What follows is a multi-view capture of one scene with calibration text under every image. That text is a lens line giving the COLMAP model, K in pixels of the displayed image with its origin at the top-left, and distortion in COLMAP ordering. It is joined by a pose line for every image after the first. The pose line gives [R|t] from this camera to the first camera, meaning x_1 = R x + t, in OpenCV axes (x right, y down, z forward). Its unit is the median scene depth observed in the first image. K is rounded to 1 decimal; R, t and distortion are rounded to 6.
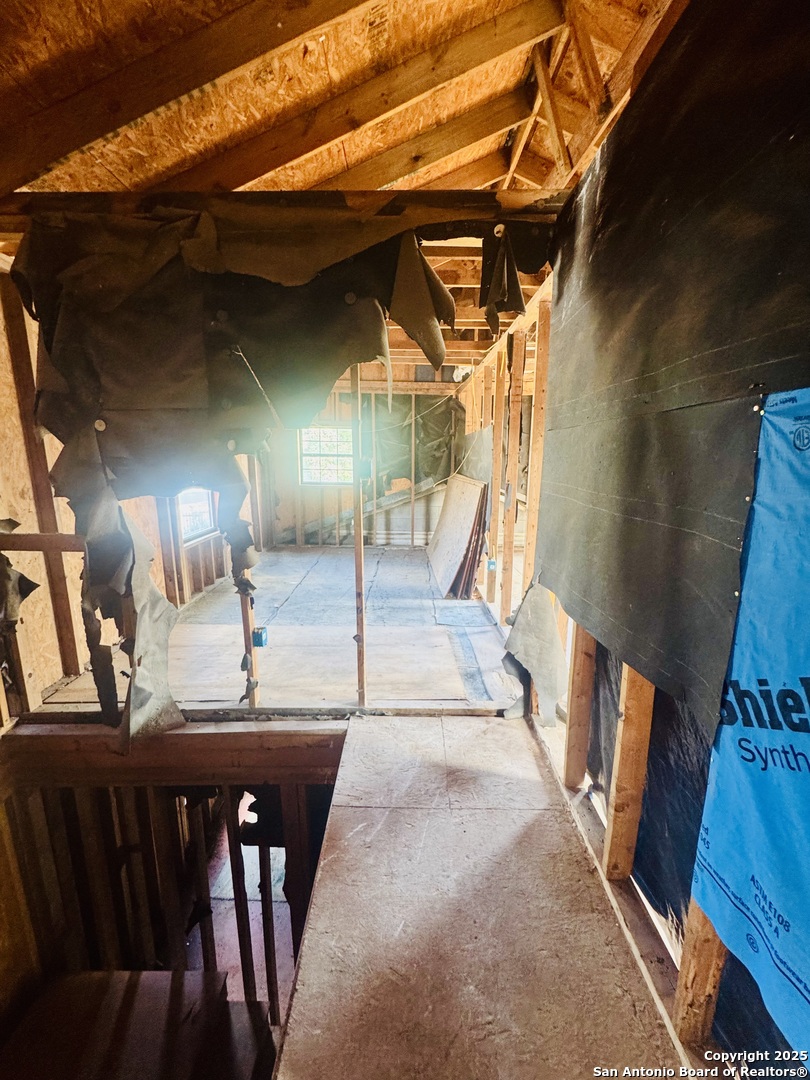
lens RADIAL K [[431.0, 0, 406.0], [0, 431.0, 540.6], [0, 0, 1]] dist [-0.005932, 0.000727]
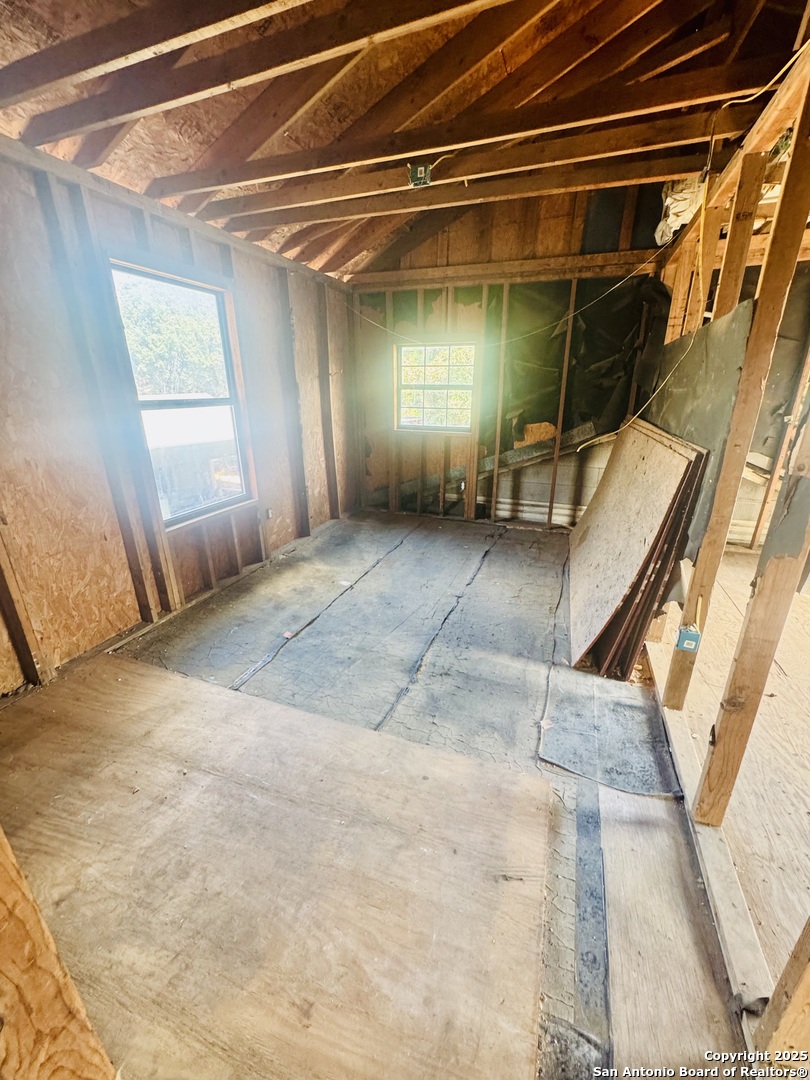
lens RADIAL K [[431.0, 0, 405.0], [0, 431.0, 540.3], [0, 0, 1]] dist [-0.005932, 0.000727]
pose [[0.931621, 0.110662, -0.346173, 0.044262], [-0.057915, 0.985547, 0.159194, -0.065069], [0.358786, -0.128260, 0.924566, 0.324661]]
